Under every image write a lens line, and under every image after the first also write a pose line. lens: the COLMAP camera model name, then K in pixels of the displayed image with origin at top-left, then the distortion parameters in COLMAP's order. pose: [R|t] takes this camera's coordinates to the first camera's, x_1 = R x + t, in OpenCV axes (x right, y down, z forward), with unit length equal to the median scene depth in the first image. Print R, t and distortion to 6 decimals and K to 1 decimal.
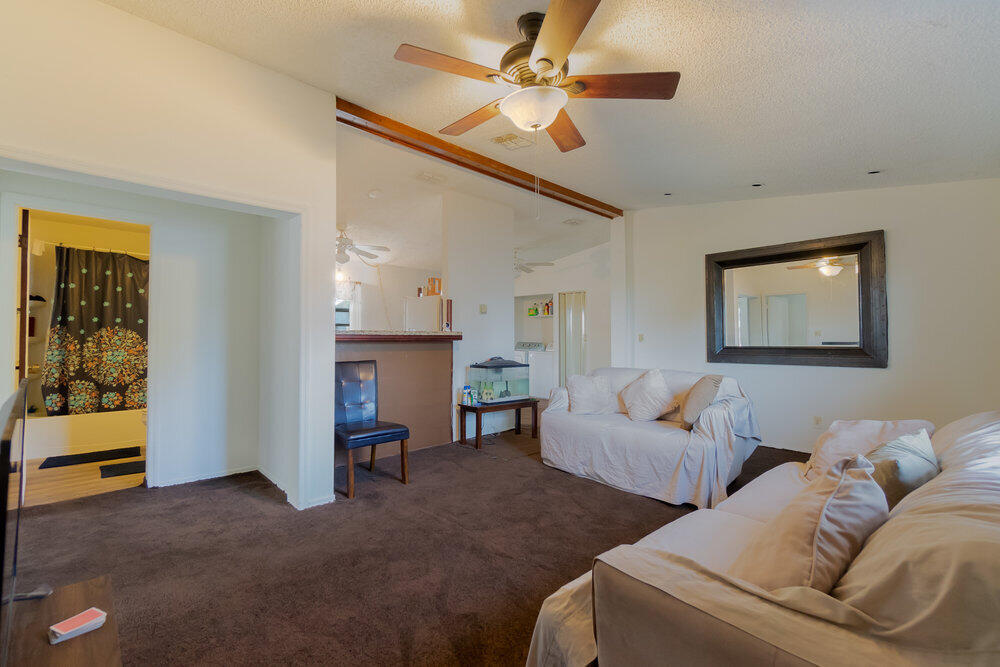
lens RADIAL K [[428.0, 0, 496.9], [0, 428.0, 330.3], [0, 0, 1]] dist [-0.002296, 0.000735]
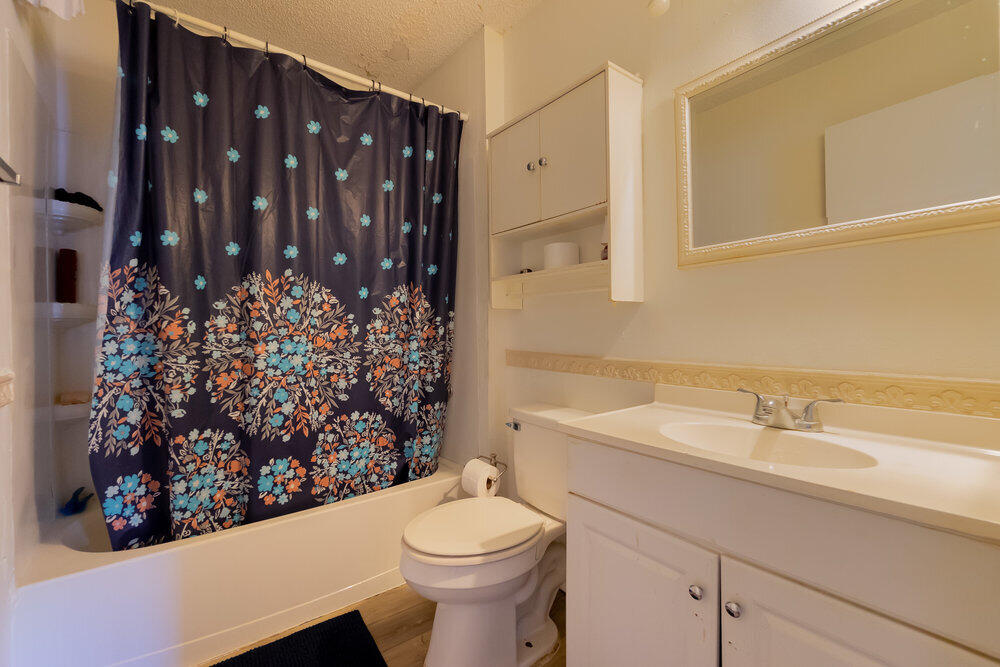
lens RADIAL K [[428.0, 0, 501.6], [0, 428.0, 329.1], [0, 0, 1]] dist [-0.002296, 0.000735]
pose [[0.995559, -0.010457, -0.093557, -0.709011], [0.012717, 0.999641, 0.023587, 0.034376], [0.093276, -0.024672, 0.995335, 0.692364]]
